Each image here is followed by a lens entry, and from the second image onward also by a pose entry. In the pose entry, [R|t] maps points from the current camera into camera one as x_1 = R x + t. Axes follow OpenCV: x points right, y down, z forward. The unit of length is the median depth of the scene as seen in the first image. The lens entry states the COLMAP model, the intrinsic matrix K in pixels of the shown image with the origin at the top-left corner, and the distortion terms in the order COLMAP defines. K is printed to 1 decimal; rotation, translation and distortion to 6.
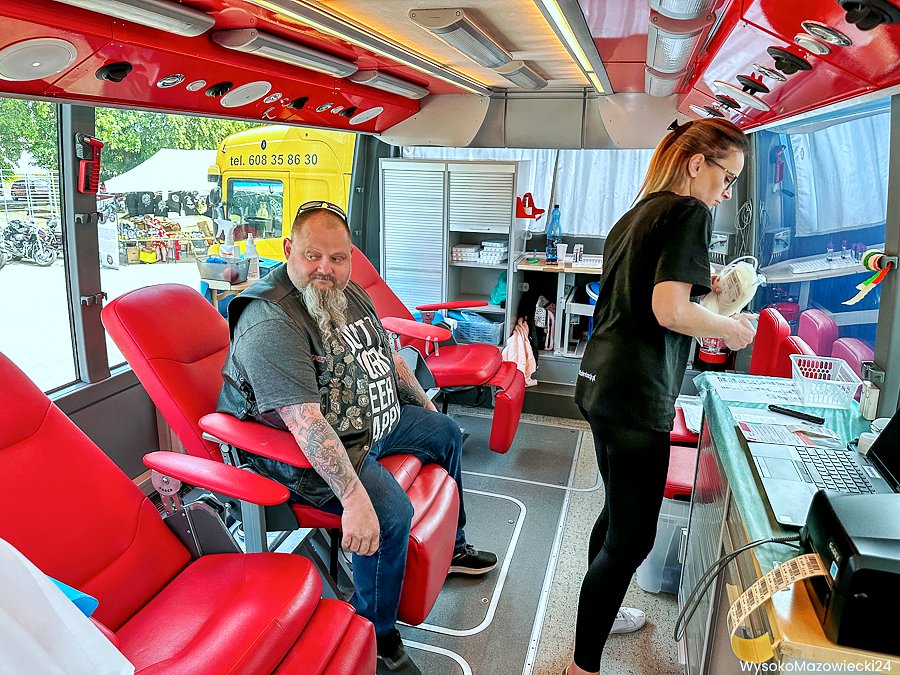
lens RADIAL K [[631.9, 0, 450.0], [0, 631.9, 337.5], [0, 0, 1]] dist [0.182298, -0.303630]
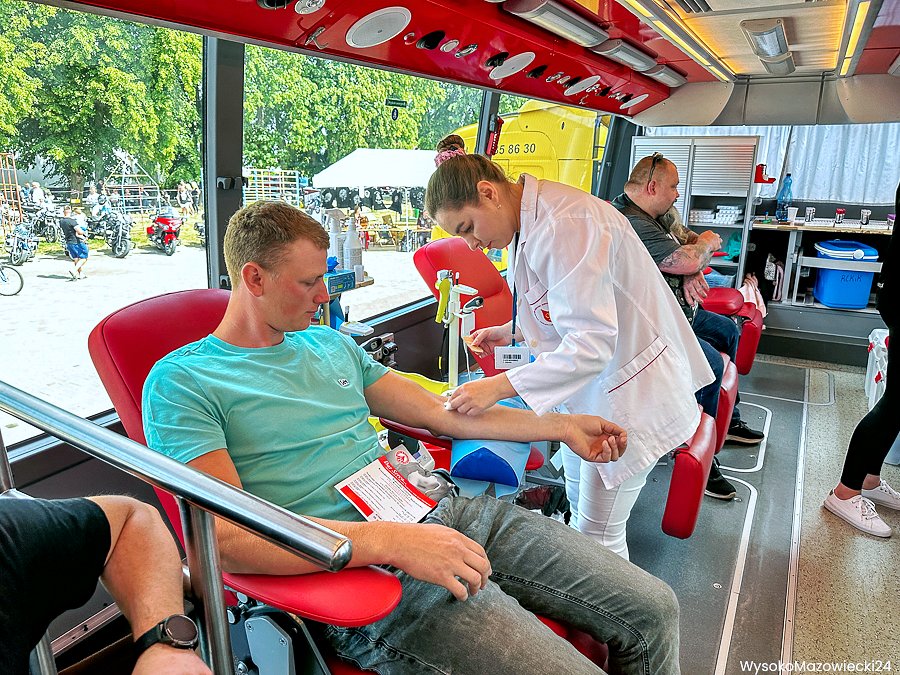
lens RADIAL K [[657.1, 0, 450.0], [0, 657.1, 337.5], [0, 0, 1]] dist [0.073401, -0.070475]
pose [[0.979042, 0.041787, -0.199328, -0.176492], [-0.043794, 0.999025, -0.005667, 0.118535], [0.198896, 0.014278, 0.979916, -0.285115]]
